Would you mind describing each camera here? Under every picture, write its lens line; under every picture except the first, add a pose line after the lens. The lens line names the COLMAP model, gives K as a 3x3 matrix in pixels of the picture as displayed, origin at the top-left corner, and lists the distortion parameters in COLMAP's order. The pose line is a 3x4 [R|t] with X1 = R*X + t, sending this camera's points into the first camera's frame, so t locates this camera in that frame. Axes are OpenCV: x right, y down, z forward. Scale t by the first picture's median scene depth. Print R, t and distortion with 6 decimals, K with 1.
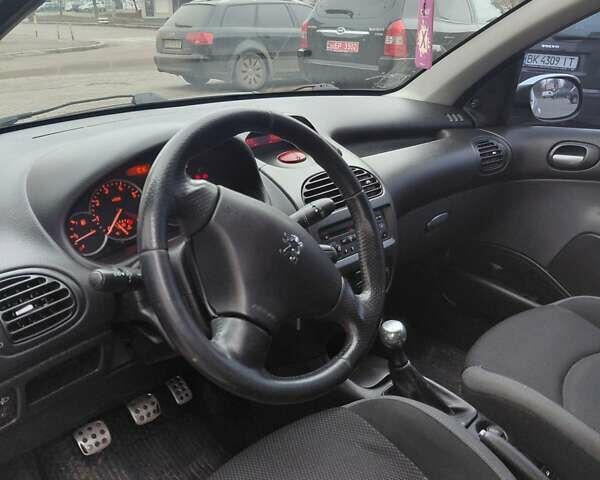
lens RADIAL K [[592.5, 0, 300.0], [0, 592.5, 240.0], [0, 0, 1]] dist [0.098501, -0.249718]
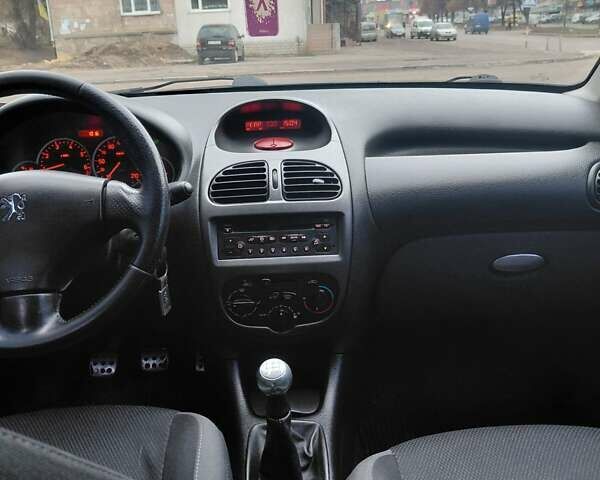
lens RADIAL K [[592.5, 0, 300.0], [0, 592.5, 240.0], [0, 0, 1]] dist [0.098501, -0.249718]
pose [[0.716223, 0.200444, -0.668466, 0.529273], [-0.213175, 0.974920, 0.063932, -0.050994], [0.664516, 0.096710, 0.740990, 0.292065]]
